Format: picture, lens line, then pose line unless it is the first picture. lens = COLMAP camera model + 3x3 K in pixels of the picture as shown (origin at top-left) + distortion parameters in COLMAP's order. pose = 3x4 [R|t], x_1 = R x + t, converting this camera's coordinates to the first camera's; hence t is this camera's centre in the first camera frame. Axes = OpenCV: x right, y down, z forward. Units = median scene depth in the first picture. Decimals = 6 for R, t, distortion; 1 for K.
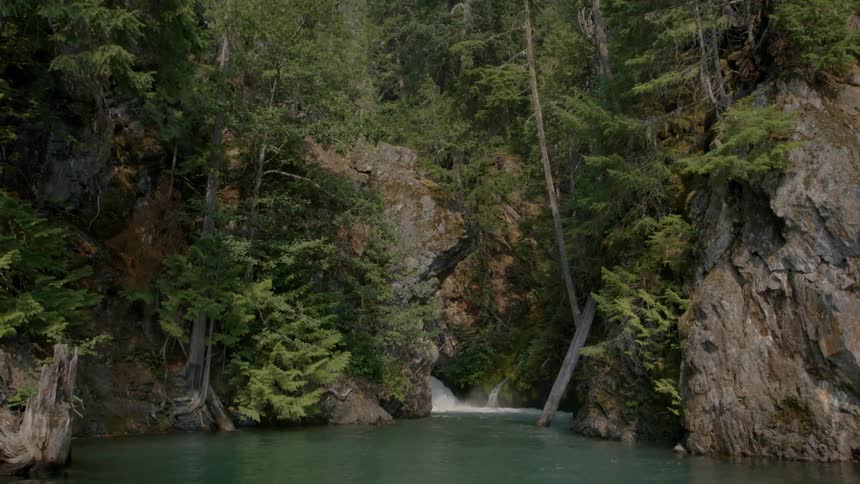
lens RADIAL K [[692.5, 0, 420.9], [0, 692.5, 242.3], [0, 0, 1]] dist [-0.048572, 0.004909]
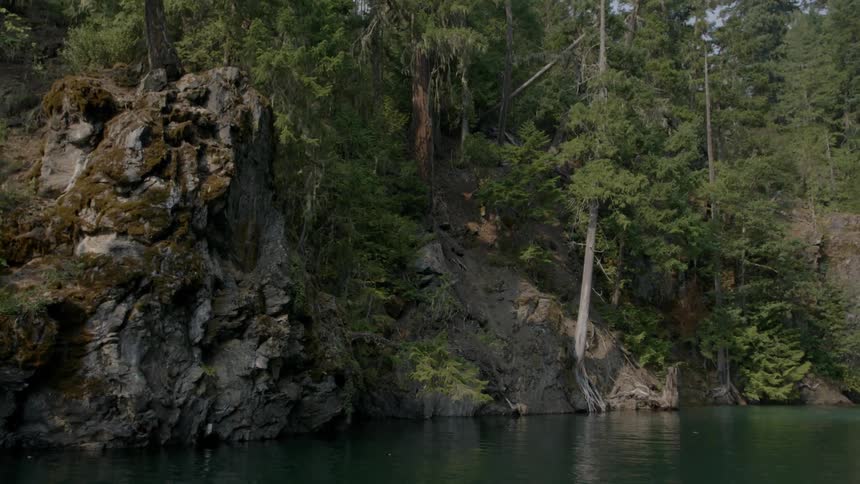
lens RADIAL K [[692.5, 0, 420.9], [0, 692.5, 242.3], [0, 0, 1]] dist [-0.048572, 0.004909]
pose [[0.746884, -0.129151, -0.652292, 0.352412], [0.127558, 0.990566, -0.050073, -0.198035], [0.652605, -0.045807, 0.756312, -1.016016]]
